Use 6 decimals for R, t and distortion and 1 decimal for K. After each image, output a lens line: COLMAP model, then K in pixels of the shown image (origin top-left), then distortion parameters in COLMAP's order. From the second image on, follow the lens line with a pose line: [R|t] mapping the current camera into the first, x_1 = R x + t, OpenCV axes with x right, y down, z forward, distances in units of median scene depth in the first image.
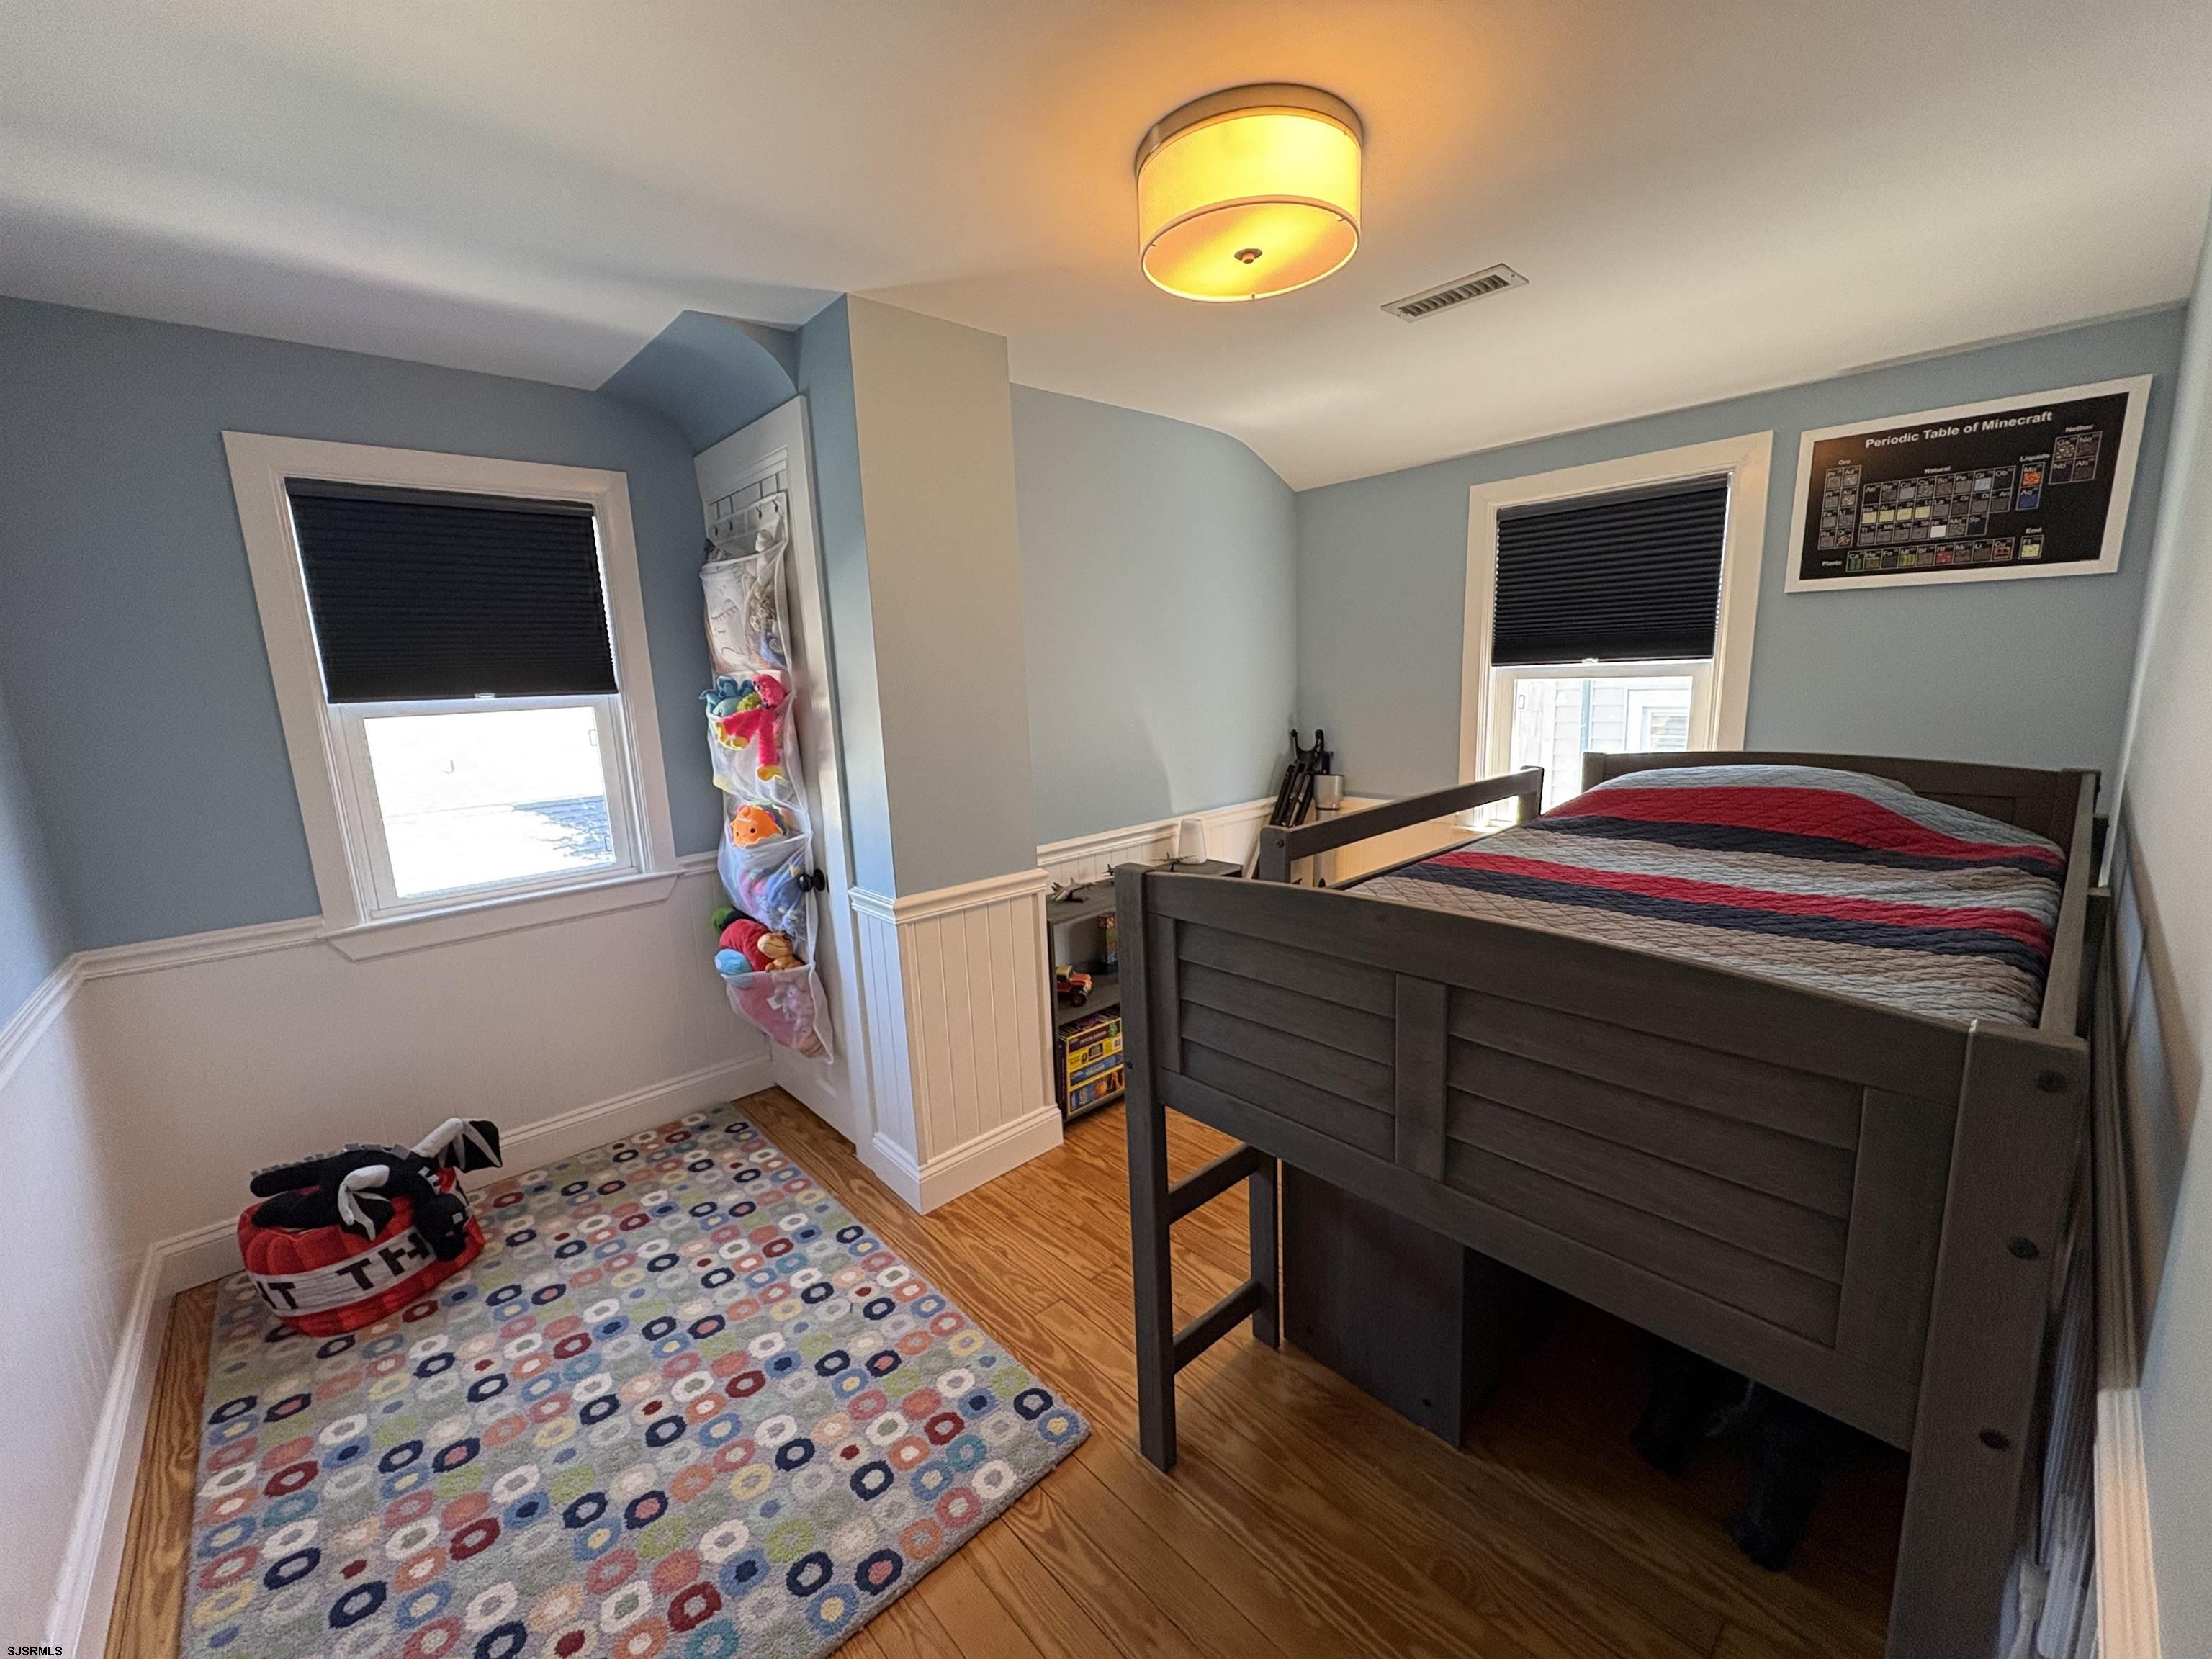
lens RADIAL K [[880.4, 0, 1101.2], [0, 880.4, 829.0], [0, 0, 1]] dist [0.002006, -0.000064]
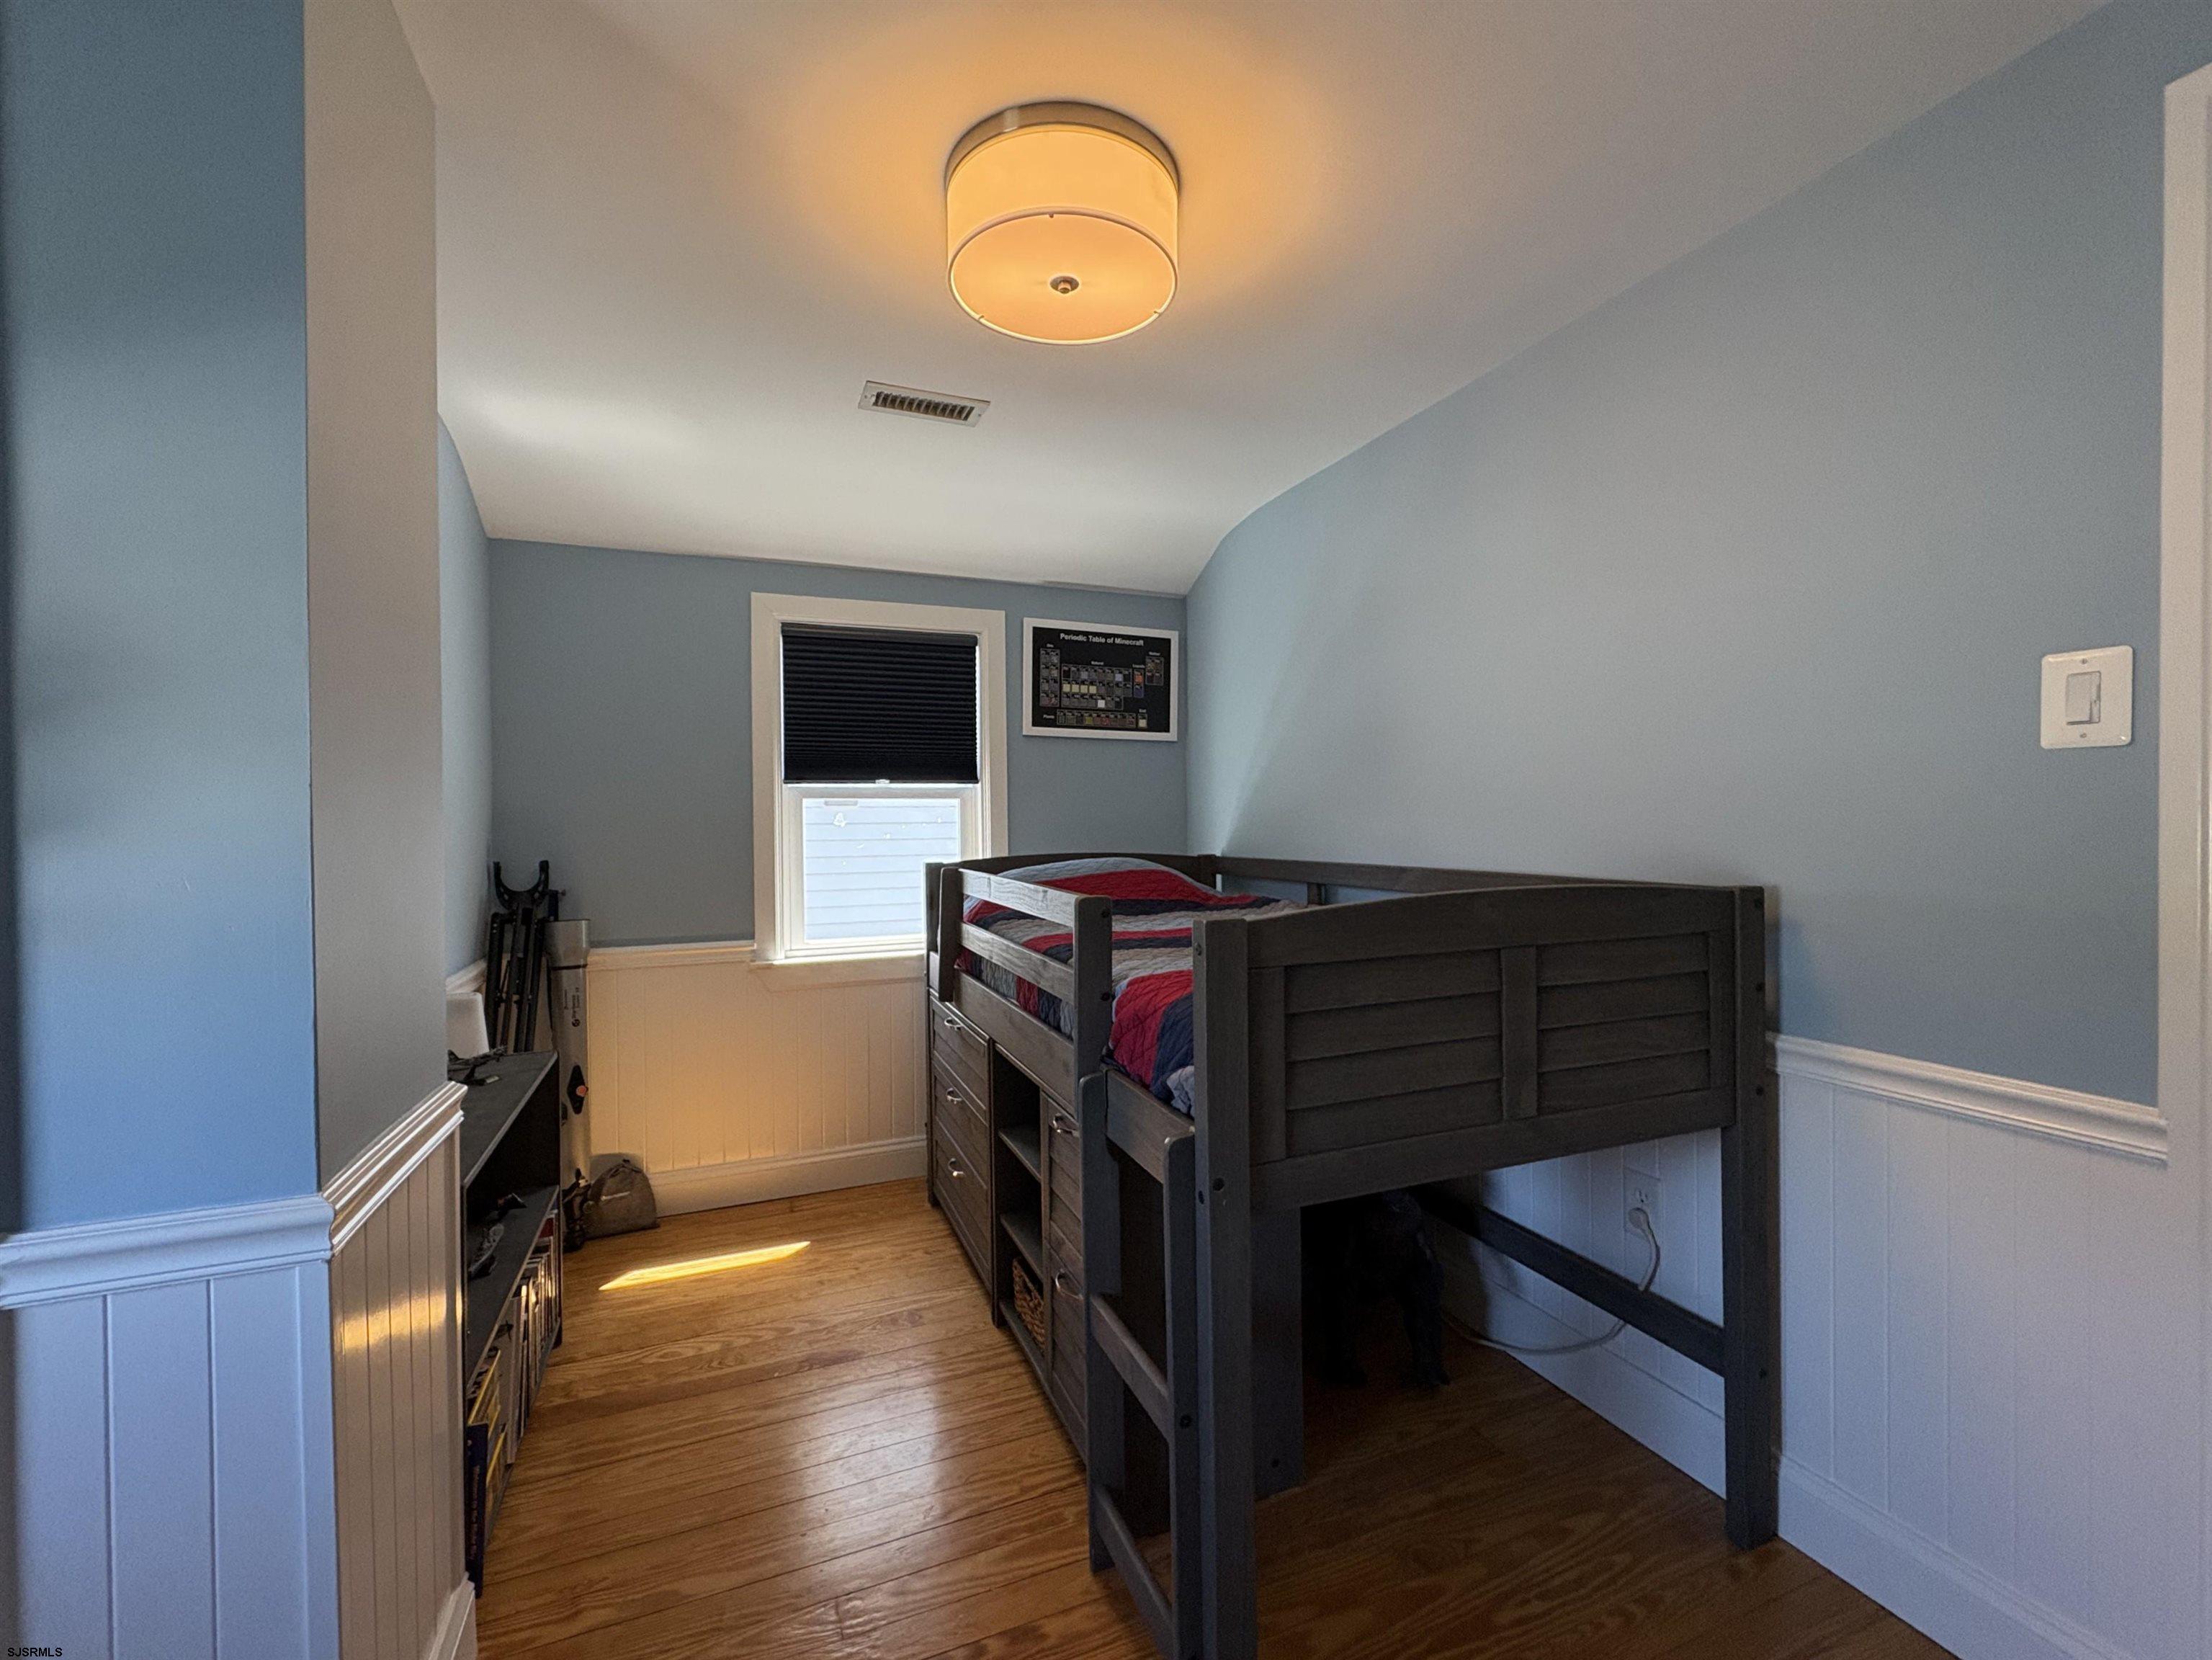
lens RADIAL K [[939.2, 0, 1106.0], [0, 939.2, 830.0], [0, 0, 1]] dist [0.003709, 0.000147]
pose [[0.351983, 0.029335, 0.935547, -0.500899], [0.163756, 0.982163, -0.092407, 0.016017], [-0.921570, 0.185727, 0.340901, 0.488306]]
